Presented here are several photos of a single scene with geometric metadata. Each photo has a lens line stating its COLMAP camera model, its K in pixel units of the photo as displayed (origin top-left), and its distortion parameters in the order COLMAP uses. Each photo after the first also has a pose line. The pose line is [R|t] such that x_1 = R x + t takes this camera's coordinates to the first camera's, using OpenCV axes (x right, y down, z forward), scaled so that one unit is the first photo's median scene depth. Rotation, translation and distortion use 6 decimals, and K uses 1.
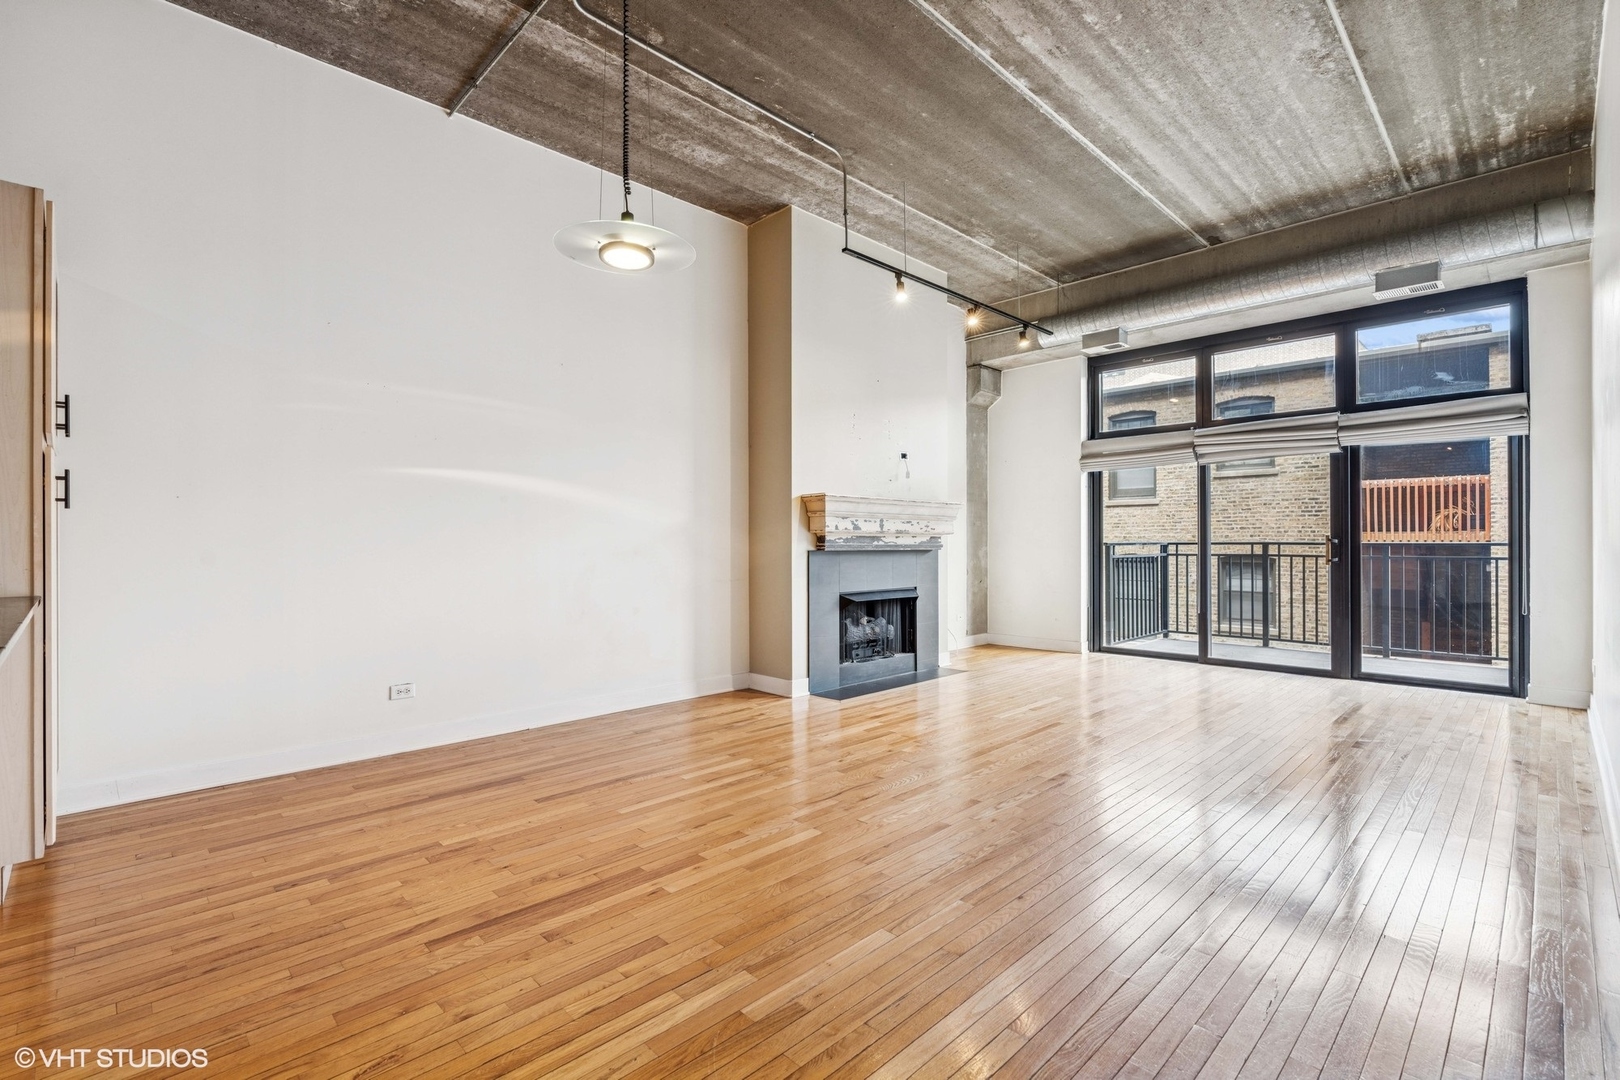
lens RADIAL K [[739.2, 0, 807.3], [0, 739.2, 537.4], [0, 0, 1]] dist [-0.001771, 0.000404]
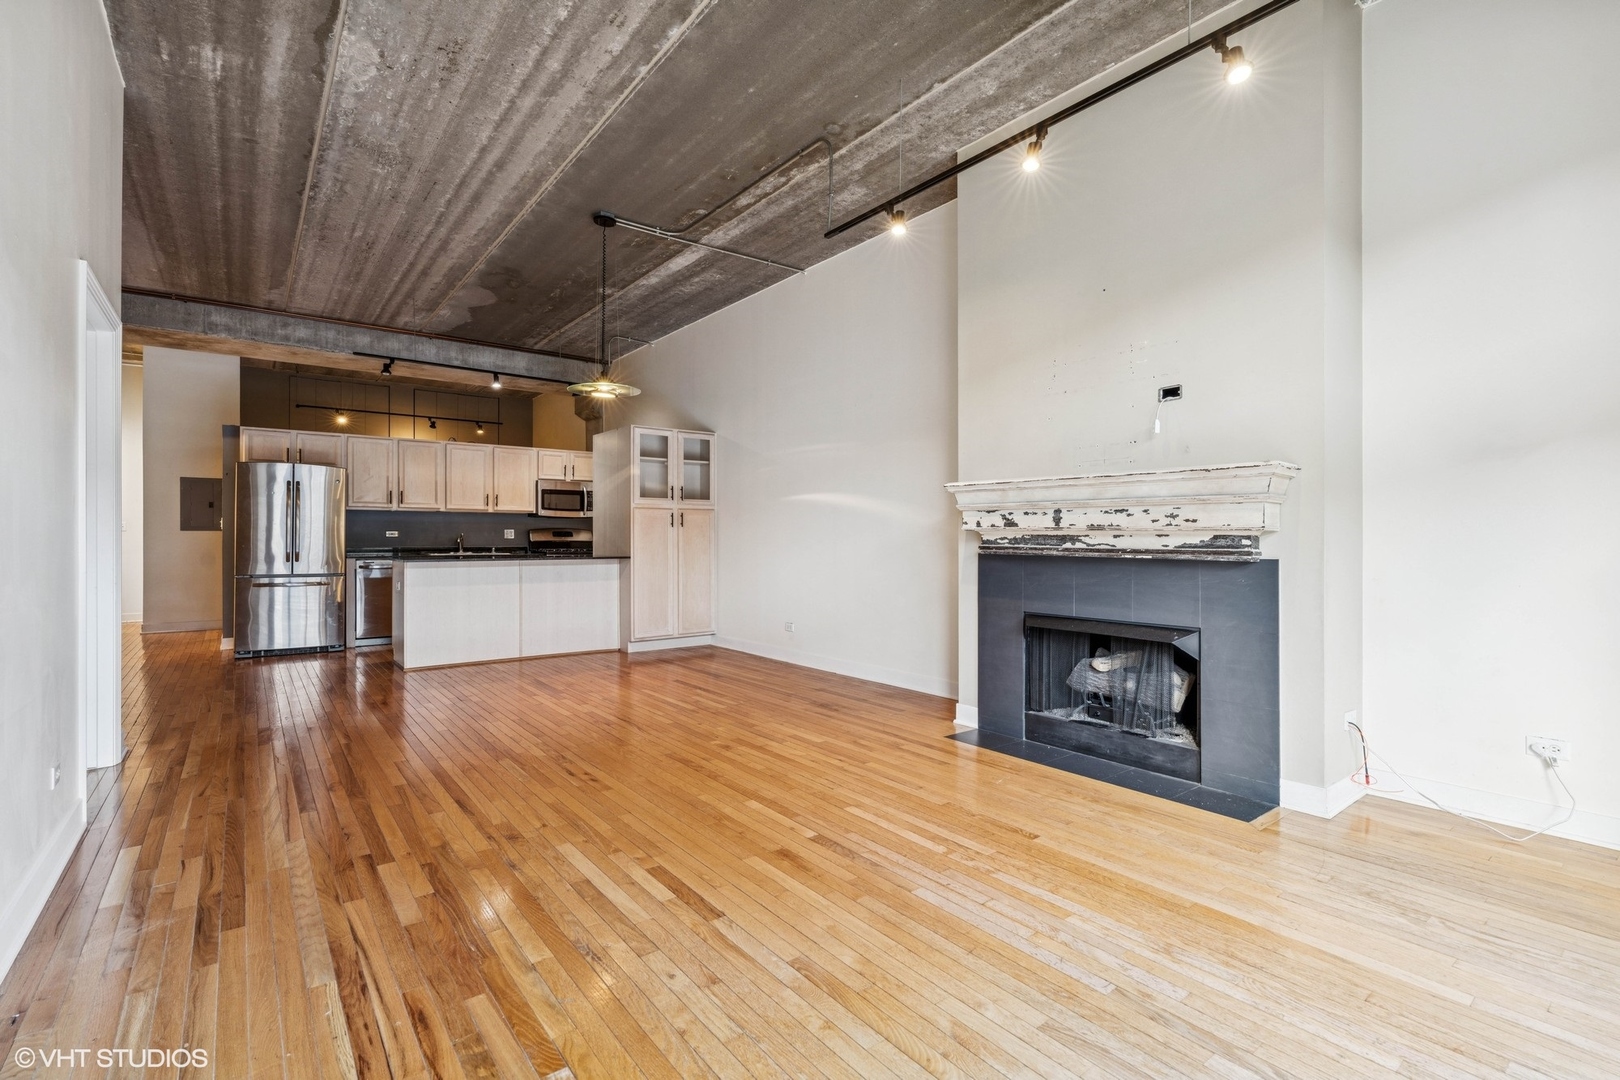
lens RADIAL K [[739.2, 0, 807.3], [0, 739.2, 537.4], [0, 0, 1]] dist [-0.001771, 0.000404]
pose [[-0.124227, 0.001151, -0.992253, 0.815459], [0.003098, 0.999995, 0.000772, -0.000615], [0.992249, -0.002978, -0.124230, 0.890072]]
